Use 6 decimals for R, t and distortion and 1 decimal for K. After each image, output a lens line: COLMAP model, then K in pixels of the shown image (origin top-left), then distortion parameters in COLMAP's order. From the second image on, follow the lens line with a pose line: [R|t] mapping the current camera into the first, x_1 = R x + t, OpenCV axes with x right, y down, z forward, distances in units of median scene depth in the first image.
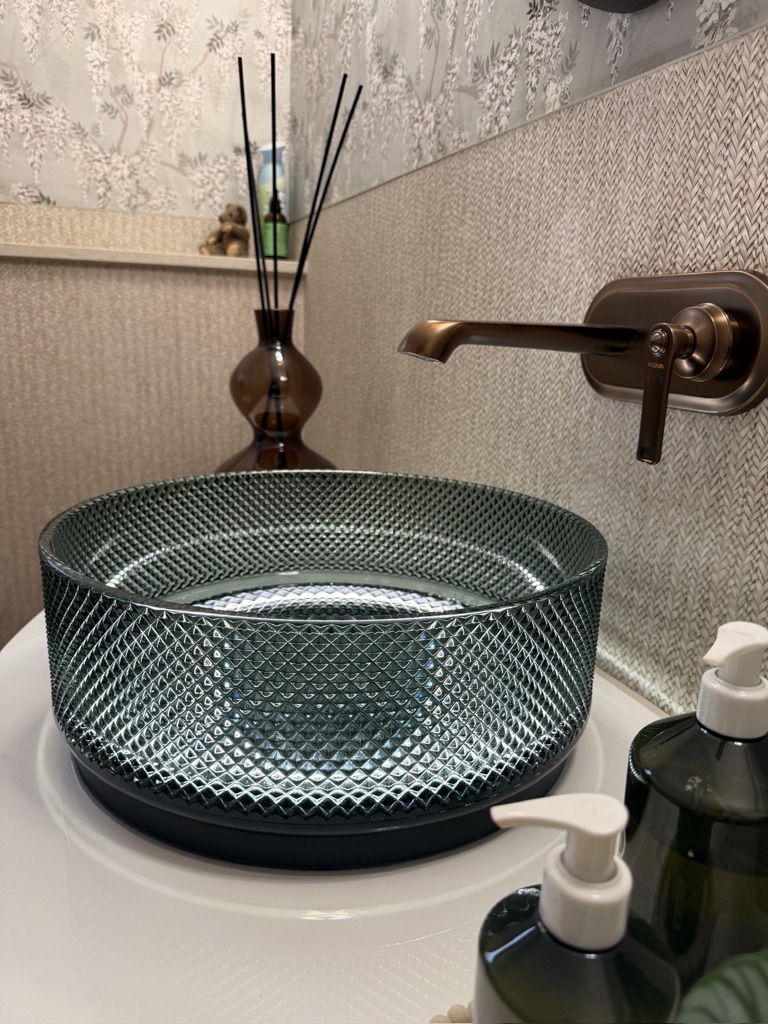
lens RADIAL K [[763.0, 0, 384.0], [0, 763.0, 512.0], [0, 0, 1]] dist [0.001063, -0.004316]
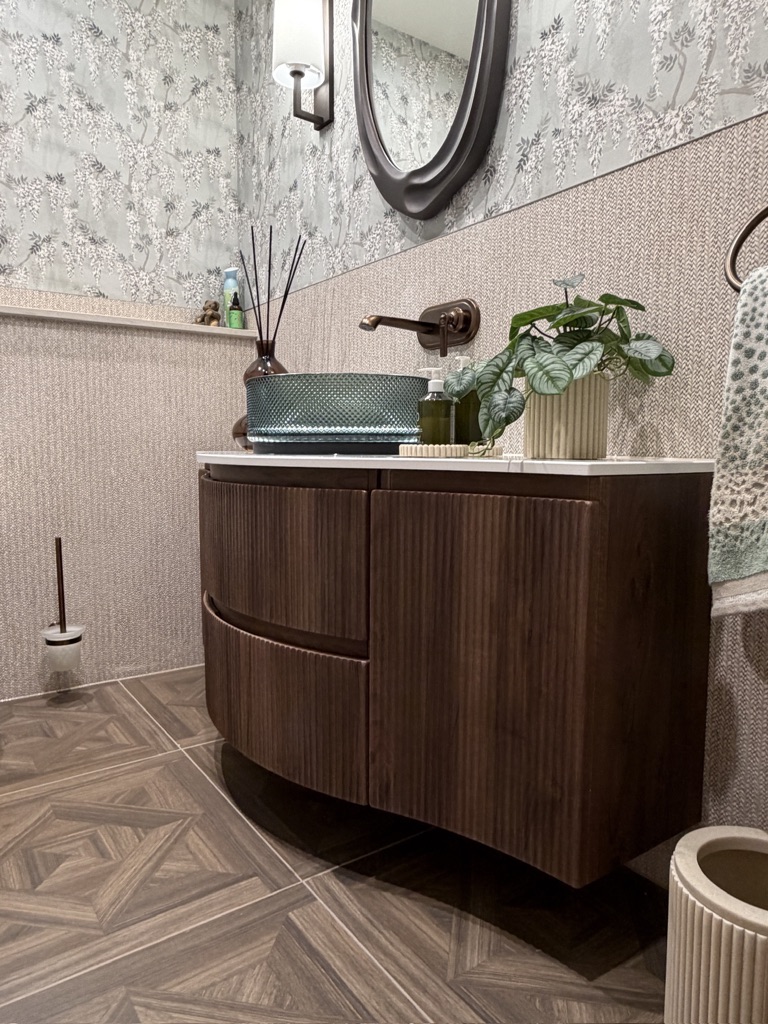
lens RADIAL K [[688.1, 0, 384.0], [0, 688.1, 512.0], [0, 0, 1]] dist [-0.002835, -0.000111]
pose [[0.972979, -0.051673, 0.225036, -0.203405], [0.081573, 0.988714, -0.125660, 0.328995], [-0.216003, 0.140622, 0.966213, -0.580874]]
